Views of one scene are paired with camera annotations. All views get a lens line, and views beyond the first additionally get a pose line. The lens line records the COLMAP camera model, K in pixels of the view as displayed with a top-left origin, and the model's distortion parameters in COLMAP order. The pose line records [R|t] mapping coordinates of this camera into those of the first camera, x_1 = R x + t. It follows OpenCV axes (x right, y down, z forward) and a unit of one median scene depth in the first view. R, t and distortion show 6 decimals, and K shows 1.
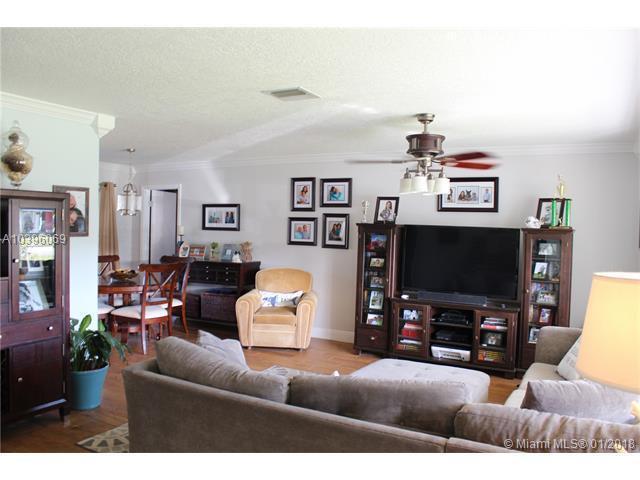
lens RADIAL K [[583.8, 0, 320.0], [0, 583.8, 240.0], [0, 0, 1]] dist [-0.112432, -0.000573]
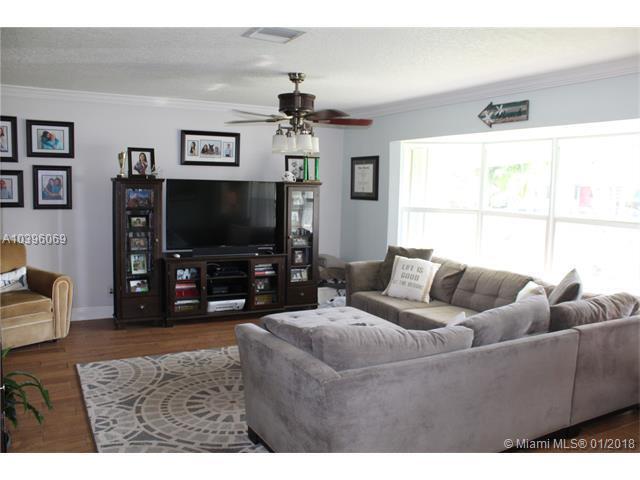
lens RADIAL K [[573.0, 0, 319.8], [0, 573.0, 228.4], [0, 0, 1]] dist [0.001969, 0.000838]
pose [[0.544210, -0.084235, 0.834710, -0.482460], [0.019967, 0.995965, 0.087491, -0.023045], [-0.838712, -0.030947, 0.543696, 0.289885]]
